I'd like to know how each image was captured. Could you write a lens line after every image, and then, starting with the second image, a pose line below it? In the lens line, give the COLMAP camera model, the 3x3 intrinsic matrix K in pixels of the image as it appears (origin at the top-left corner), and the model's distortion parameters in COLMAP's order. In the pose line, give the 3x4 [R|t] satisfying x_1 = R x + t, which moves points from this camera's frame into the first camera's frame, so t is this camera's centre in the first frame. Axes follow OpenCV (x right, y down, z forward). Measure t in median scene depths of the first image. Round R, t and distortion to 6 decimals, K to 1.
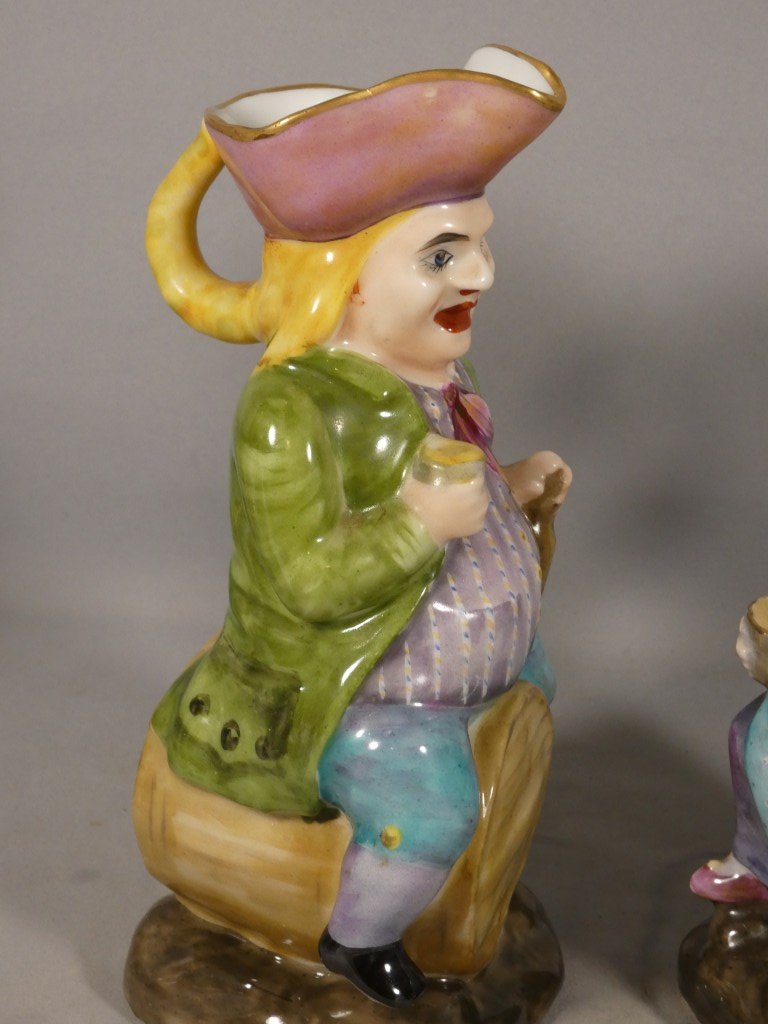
lens RADIAL K [[2110.3, 0, 384.0], [0, 2110.3, 512.0], [0, 0, 1]] dist [0.243270, -1.927069]
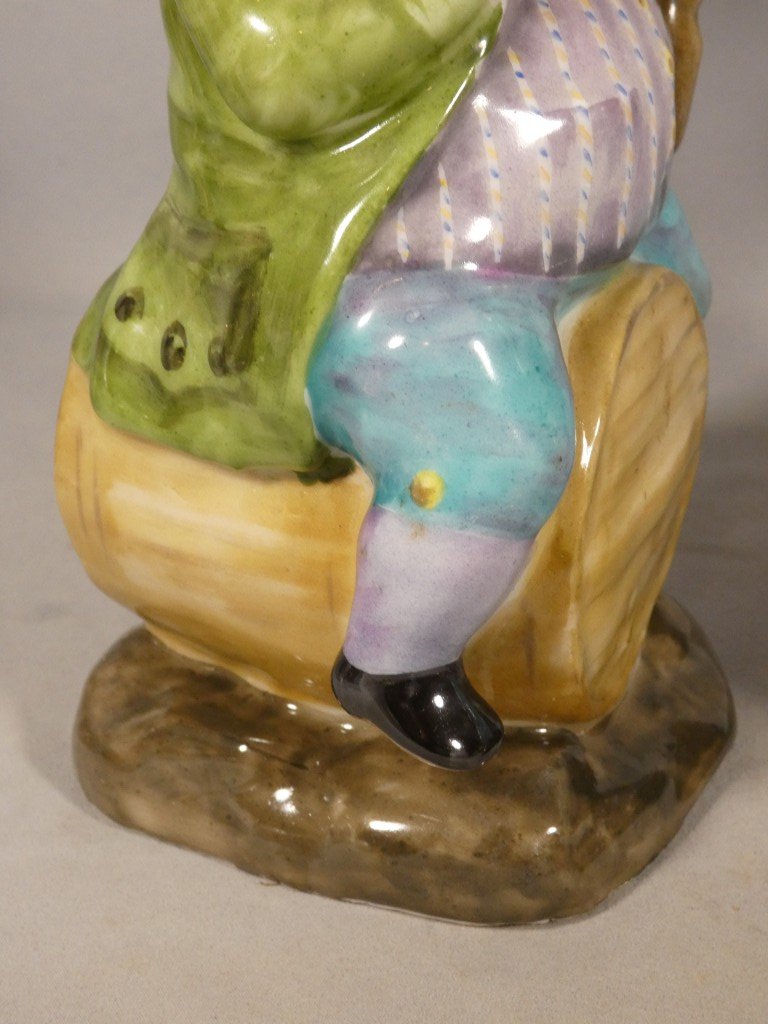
lens RADIAL K [[2110.3, 0, 384.0], [0, 2110.3, 512.0], [0, 0, 1]] dist [0.243270, -1.927069]
pose [[0.994510, -0.034315, -0.098859, 0.048866], [0.041434, 0.996624, 0.070884, 0.112543], [0.096093, -0.074591, 0.992574, 0.384773]]
